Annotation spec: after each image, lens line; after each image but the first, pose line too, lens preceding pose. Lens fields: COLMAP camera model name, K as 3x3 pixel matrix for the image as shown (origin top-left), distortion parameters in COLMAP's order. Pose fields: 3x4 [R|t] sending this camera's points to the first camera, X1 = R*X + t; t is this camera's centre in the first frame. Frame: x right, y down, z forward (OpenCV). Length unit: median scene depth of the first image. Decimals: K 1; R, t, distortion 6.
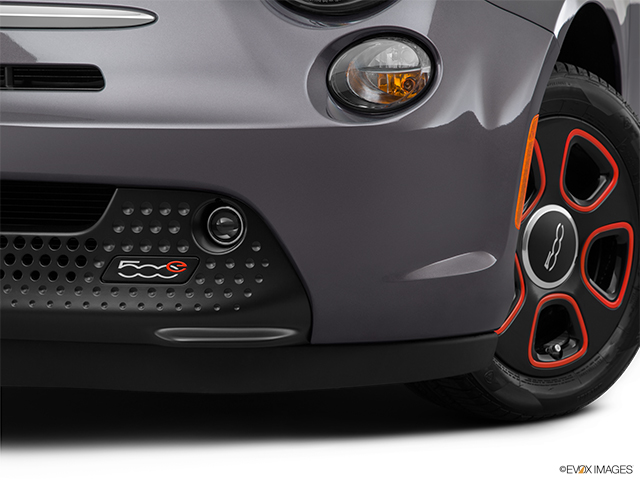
lens RADIAL K [[1714.7, 0, 320.9], [0, 1714.7, 236.2], [0, 0, 1]] dist [0.383104, 0.000000]
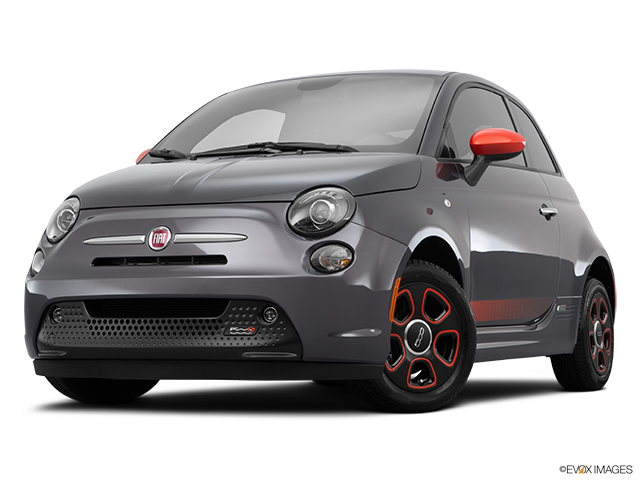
lens RADIAL K [[1469.9, 0, 320.0], [0, 1469.9, 236.9], [0, 0, 1]] dist [0.245961, 0.000000]
pose [[0.992743, -0.003002, -0.120219, 0.290321], [-0.017101, 0.986003, -0.165845, 0.248305], [0.119034, 0.166698, 0.978797, -1.212489]]
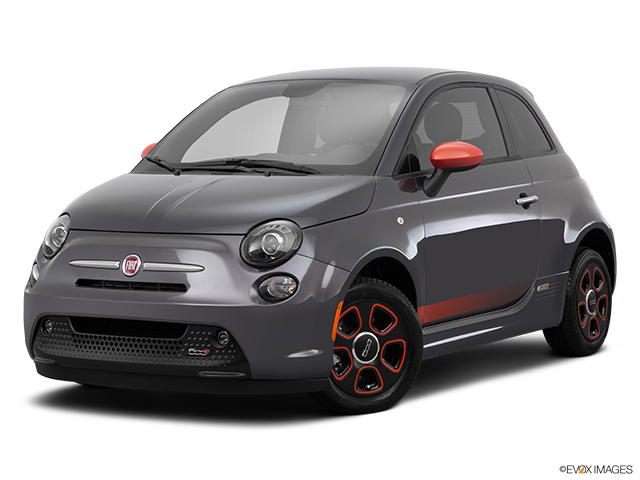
lens RADIAL K [[1605.2, 0, 319.4], [0, 1605.2, 241.9], [0, 0, 1]] dist [0.318096, 0.000000]
pose [[0.975914, 0.013848, -0.217716, 0.715677], [-0.025201, 0.998458, -0.049455, -0.038859], [0.216695, 0.053751, 0.974758, -1.706447]]
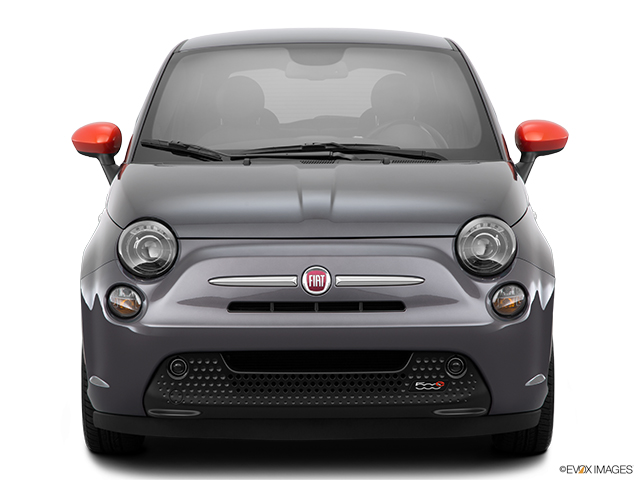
lens RADIAL K [[1988.9, 0, 296.6], [0, 1988.9, 233.1], [0, 0, 1]] dist [1.072252, 0.000000]
pose [[0.951242, -0.020558, 0.307760, -1.127213], [0.037476, 0.998087, -0.049163, -0.061602], [-0.306160, 0.058300, 0.950193, -1.613417]]
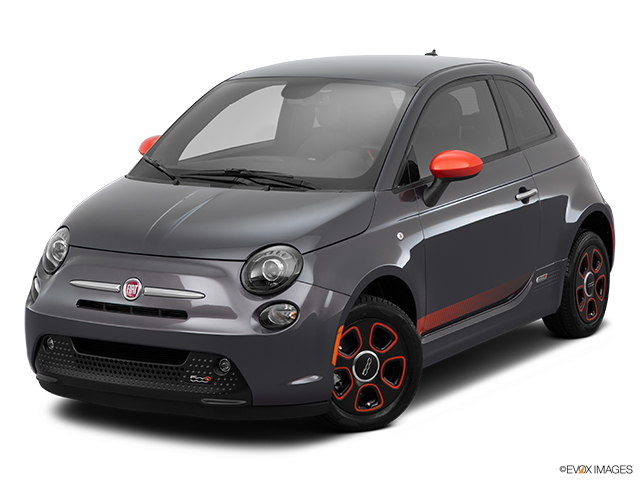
lens RADIAL K [[1634.5, 0, 323.4], [0, 1634.5, 244.0], [0, 0, 1]] dist [0.290458, 0.000000]
pose [[0.977341, 0.028297, -0.209771, 0.710768], [-0.021030, 0.999102, 0.036795, -0.328214], [0.210624, -0.031550, 0.977058, -1.768027]]
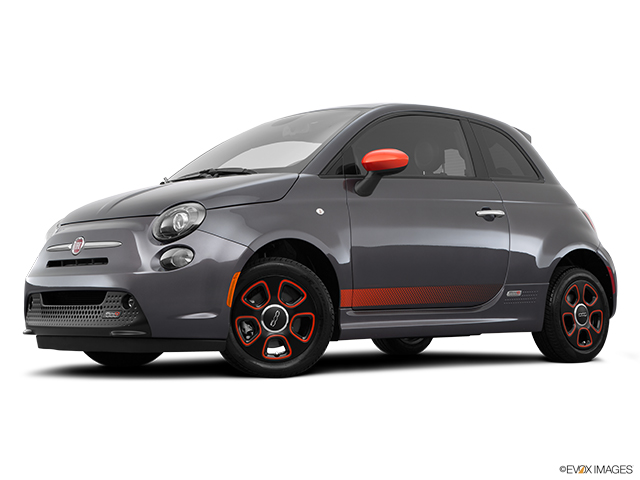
lens RADIAL K [[1120.2, 0, 324.2], [0, 1120.2, 240.5], [0, 0, 1]] dist [0.217795, 0.000000]
pose [[0.874458, -0.026635, -0.484369, 1.378407], [-0.052479, 0.987437, -0.149043, 0.187974], [0.482254, 0.155751, 0.862075, -0.781782]]
